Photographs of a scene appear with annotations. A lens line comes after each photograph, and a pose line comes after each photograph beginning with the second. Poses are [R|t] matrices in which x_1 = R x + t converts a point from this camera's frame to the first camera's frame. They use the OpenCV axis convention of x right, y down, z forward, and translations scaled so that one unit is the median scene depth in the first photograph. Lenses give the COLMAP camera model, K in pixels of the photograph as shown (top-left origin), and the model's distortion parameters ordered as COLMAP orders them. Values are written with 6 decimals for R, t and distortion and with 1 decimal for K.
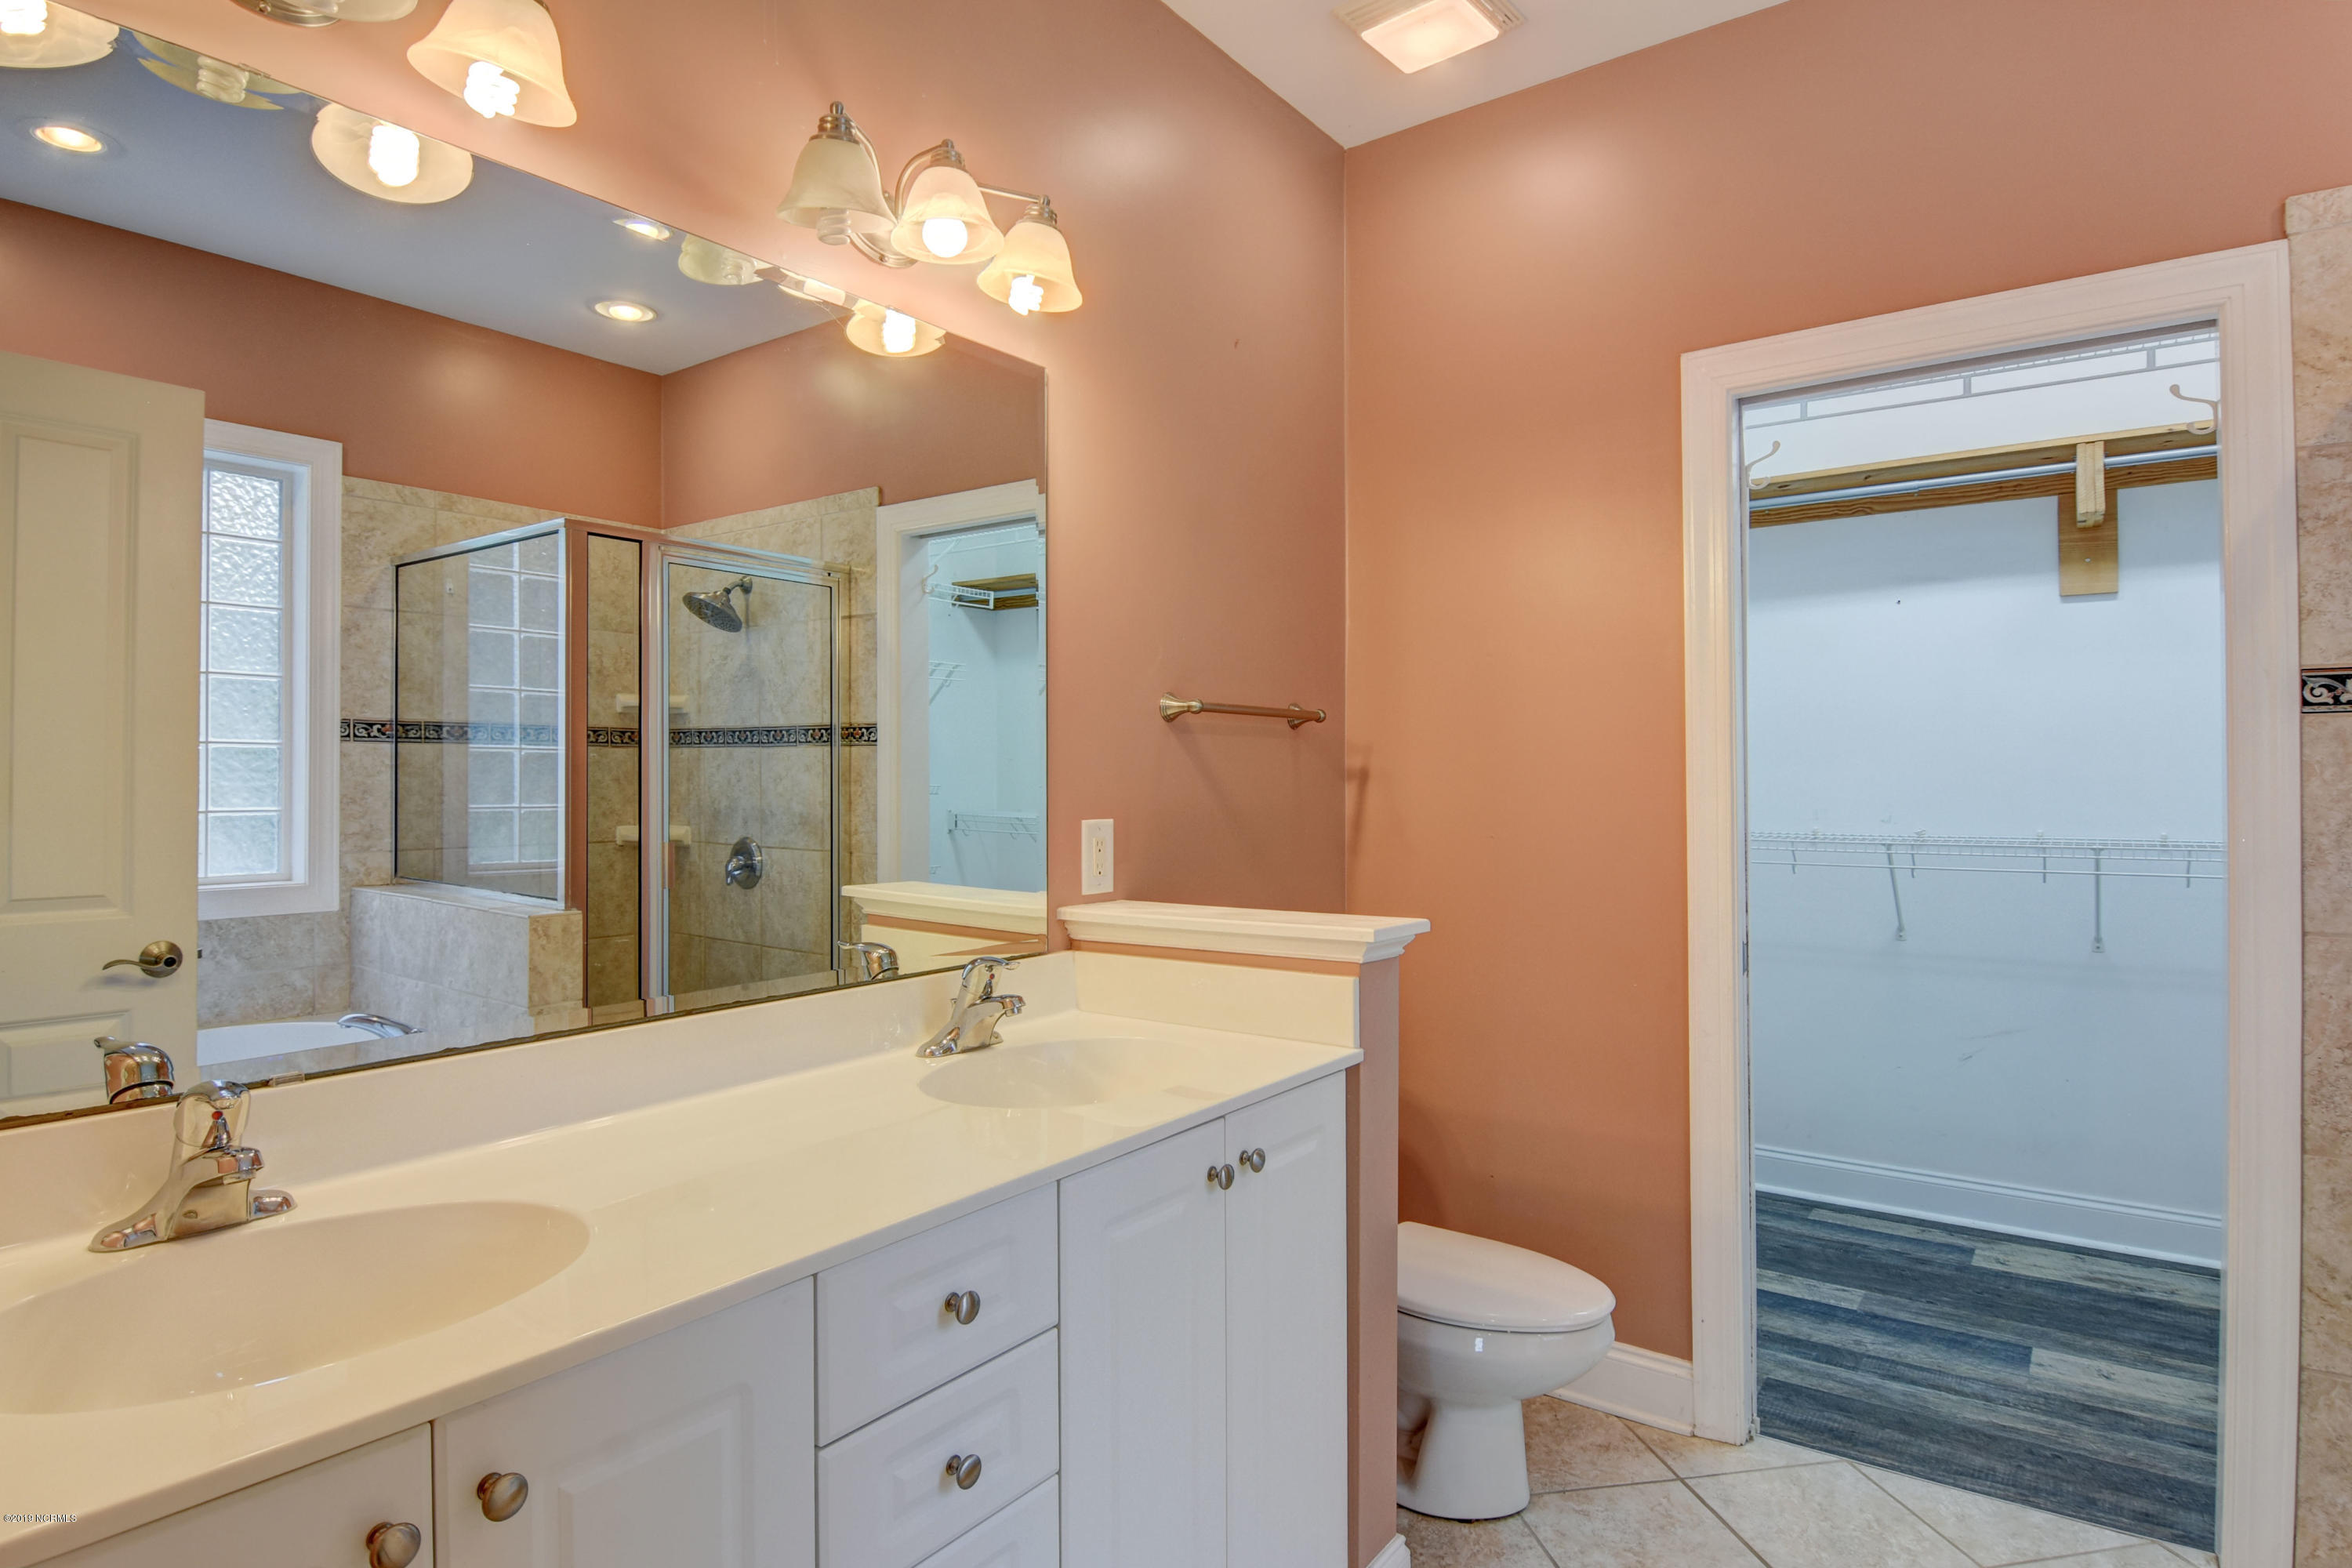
lens RADIAL K [[1239.7, 0, 1187.0], [0, 1239.7, 776.0], [0, 0, 1]] dist [-0.003347, -0.014718]
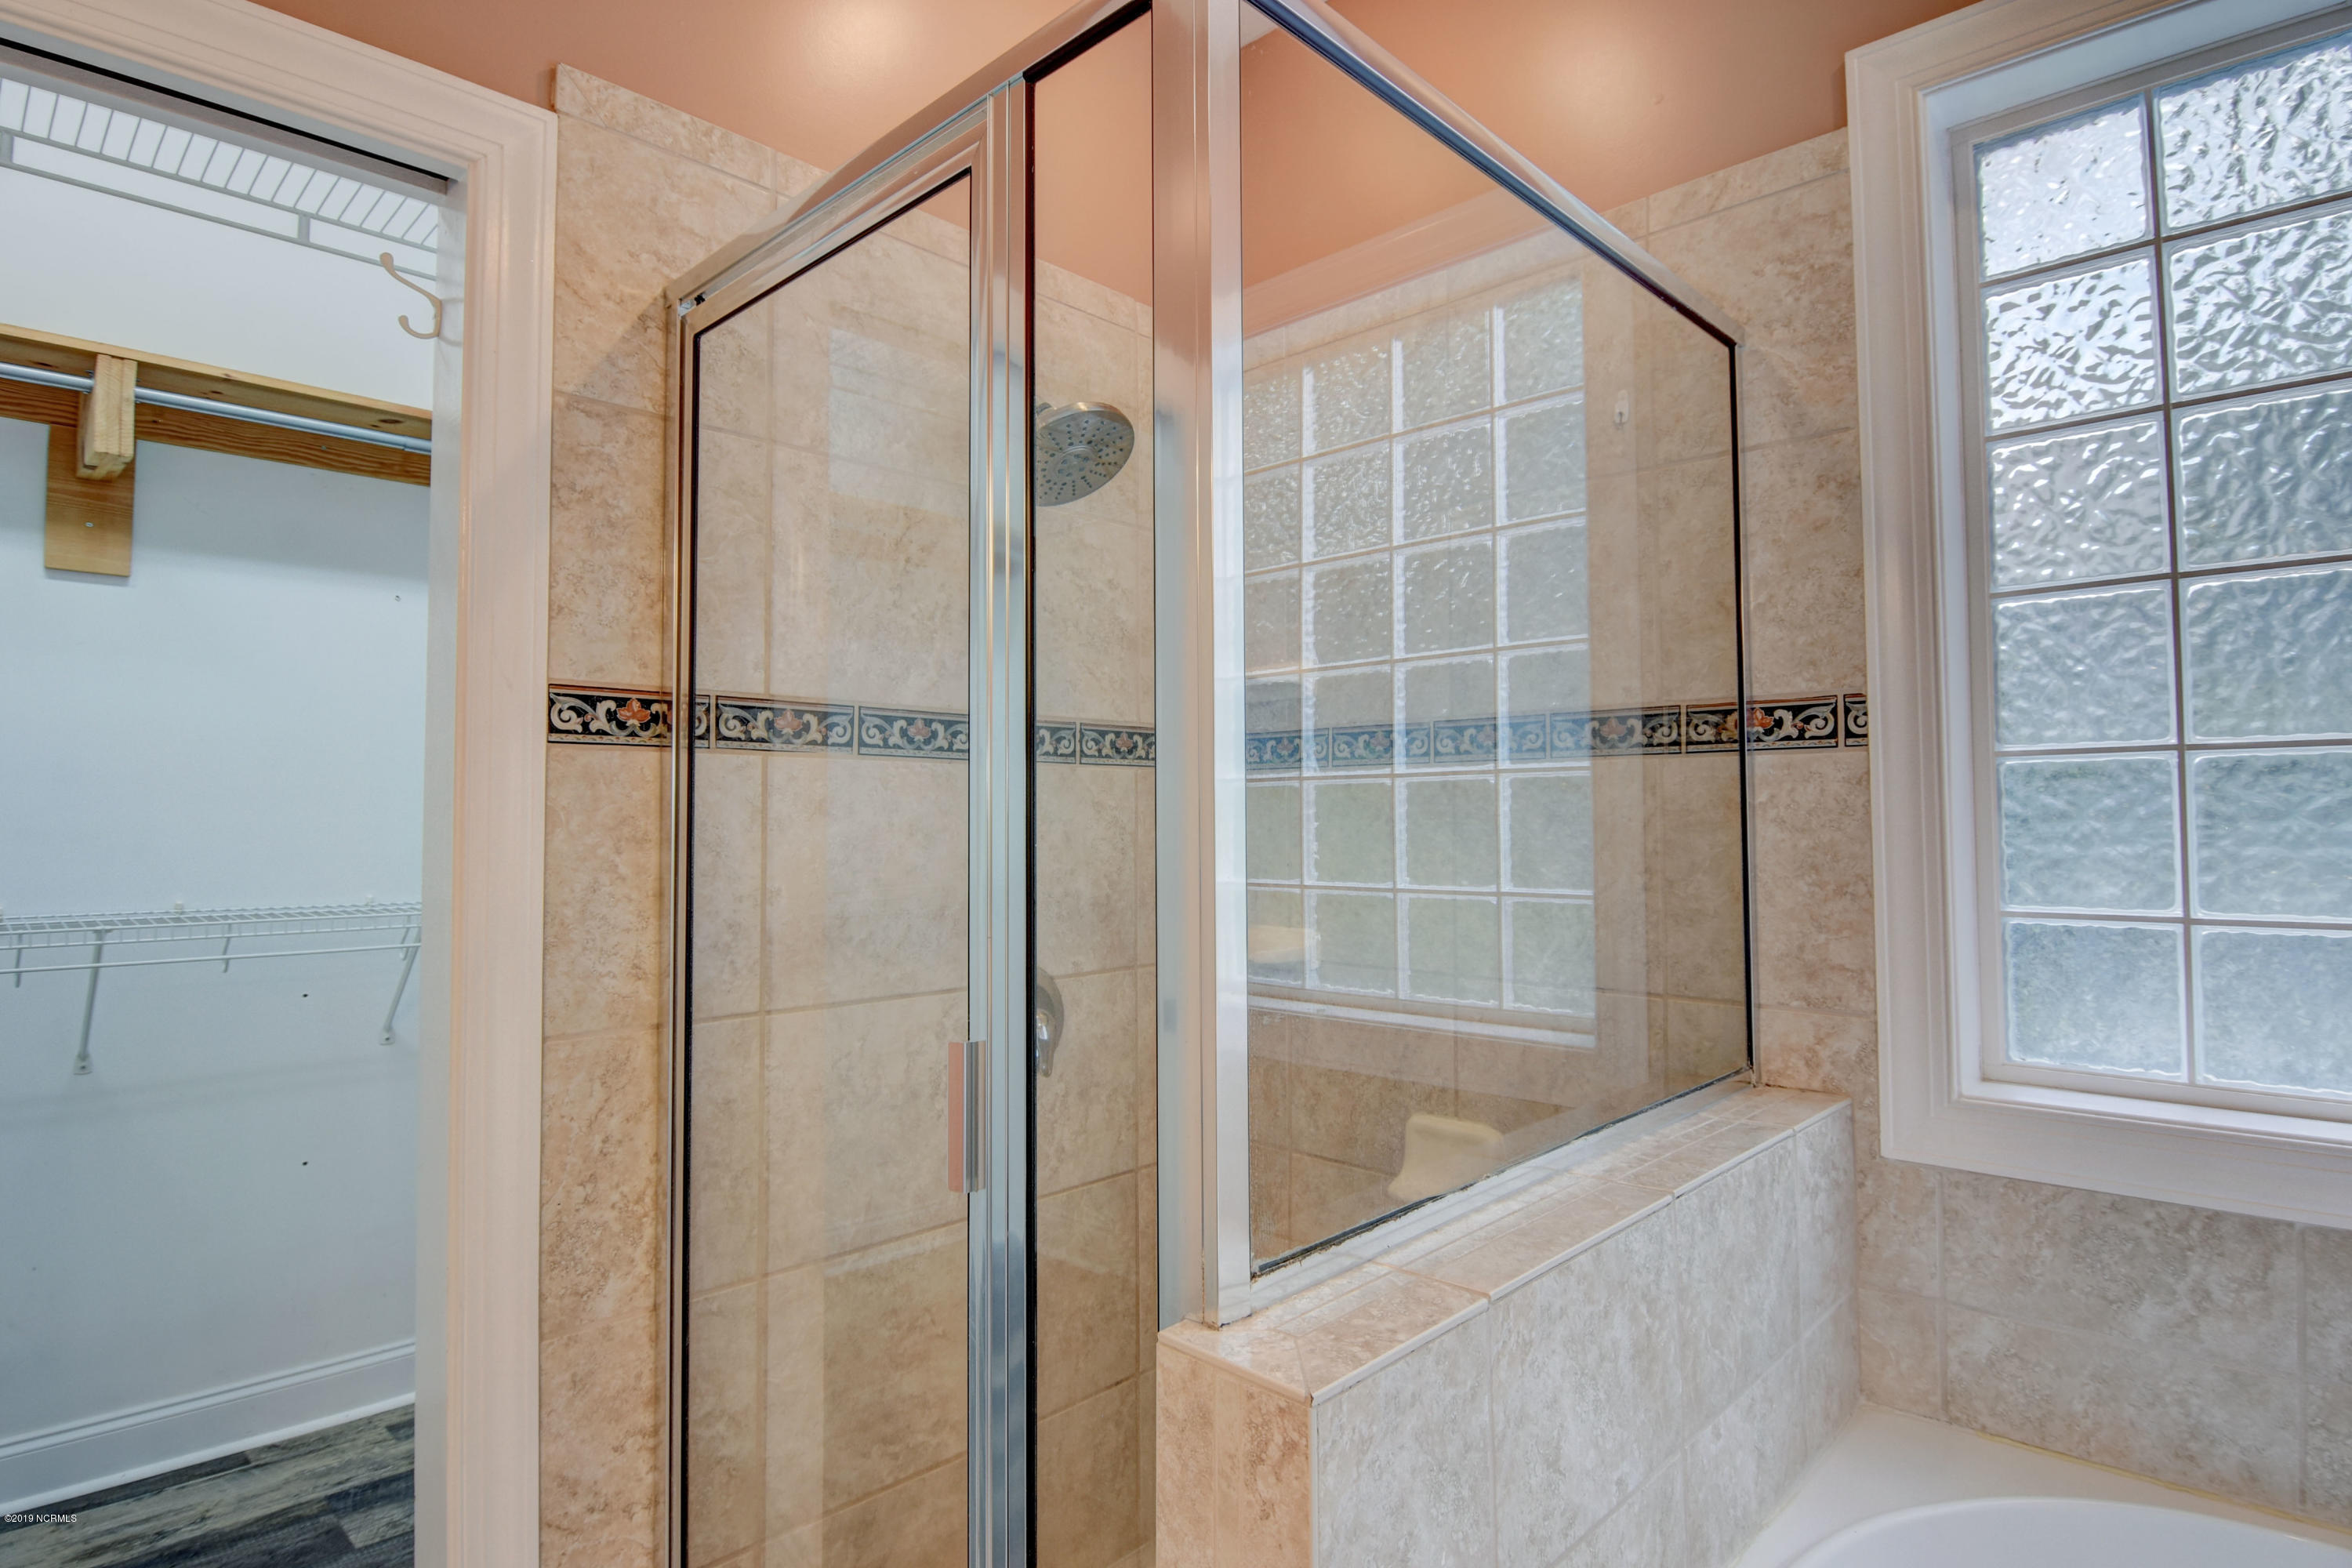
lens RADIAL K [[1239.7, 0, 1182.0], [0, 1239.7, 770.9], [0, 0, 1]] dist [-0.003347, -0.014718]
pose [[0.129779, 0.043684, 0.990580, 0.214865], [0.001177, 0.999022, -0.044210, -0.000198], [-0.991542, 0.006903, 0.129600, 0.519549]]
